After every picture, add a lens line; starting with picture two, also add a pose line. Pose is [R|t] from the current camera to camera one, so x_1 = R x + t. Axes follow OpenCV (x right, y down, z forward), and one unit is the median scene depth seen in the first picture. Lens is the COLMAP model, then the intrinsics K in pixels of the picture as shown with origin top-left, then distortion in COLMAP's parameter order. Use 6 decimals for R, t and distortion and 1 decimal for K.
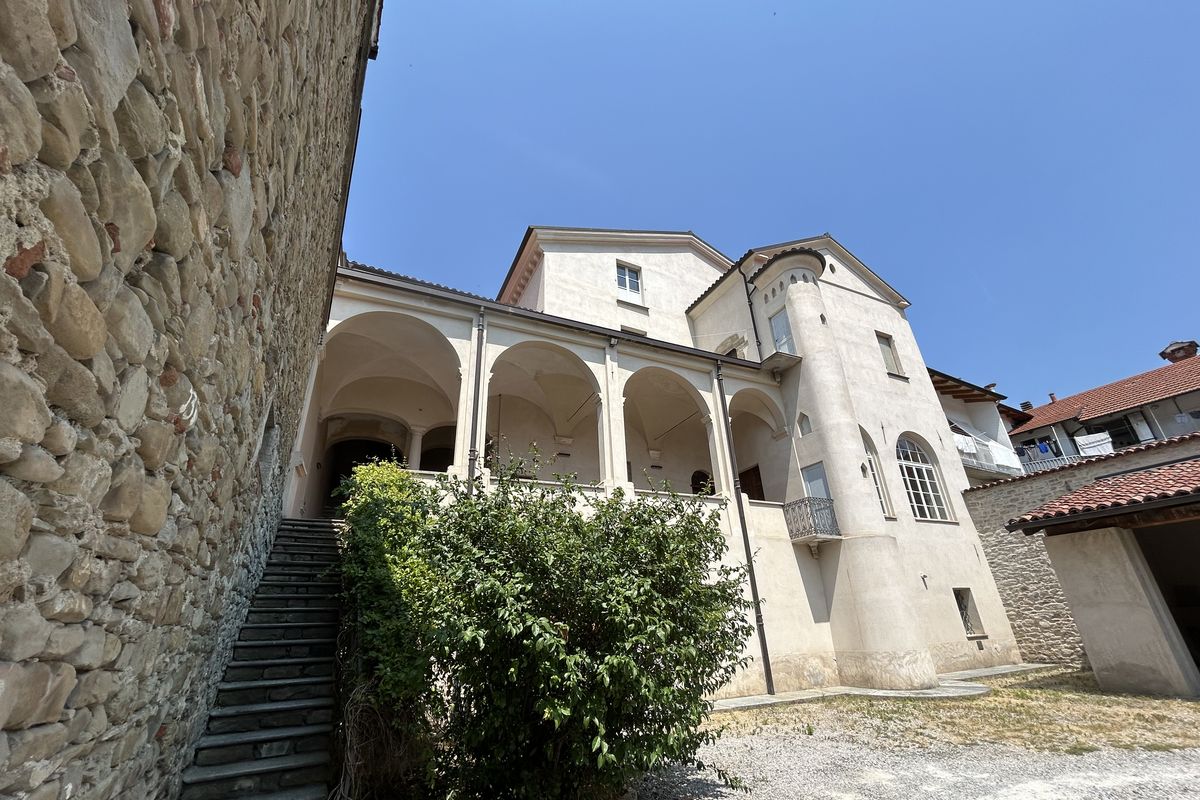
lens RADIAL K [[493.1, 0, 600.6], [0, 493.1, 422.9], [0, 0, 1]] dist [0.000342, 0.000215]
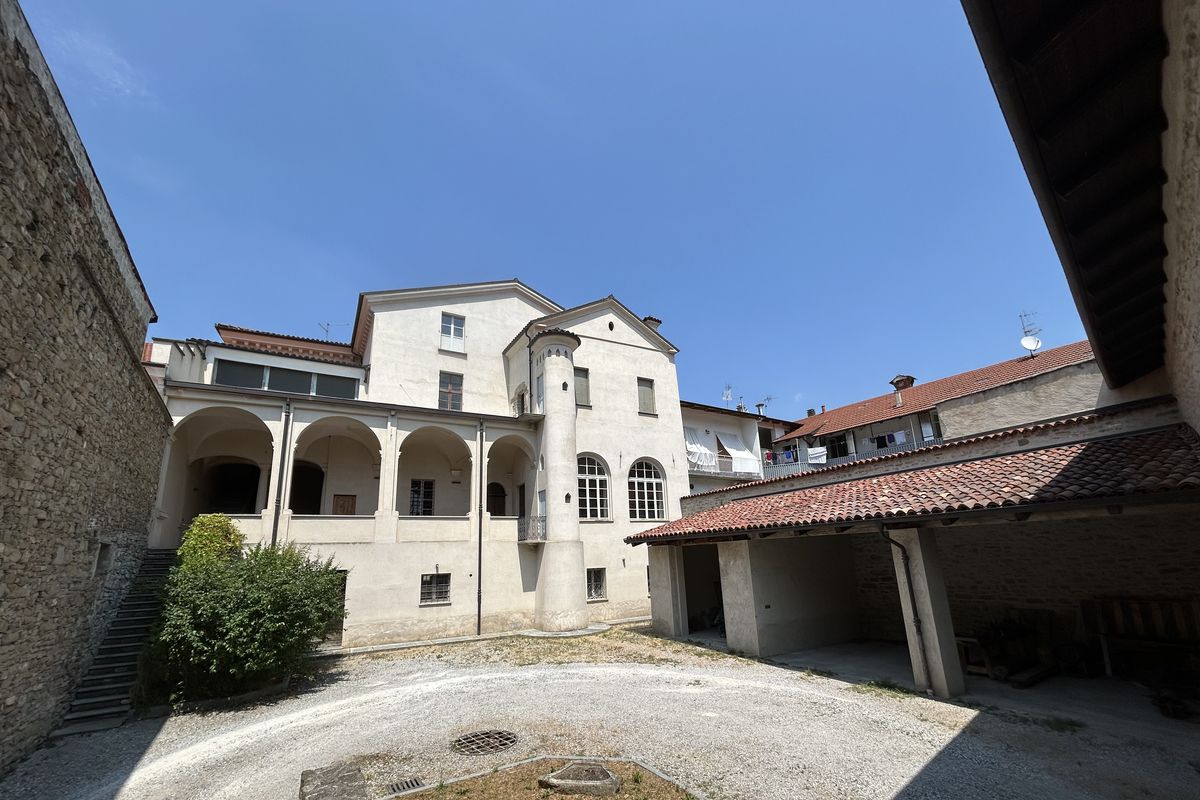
lens RADIAL K [[495.4, 0, 605.0], [0, 495.4, 450.2], [0, 0, 1]] dist [-0.003027, -0.000514]
pose [[0.997472, 0.016329, 0.069152, 0.413720], [-0.028679, 0.982962, 0.181557, -0.255036], [-0.065009, -0.183081, 0.980946, -0.376752]]
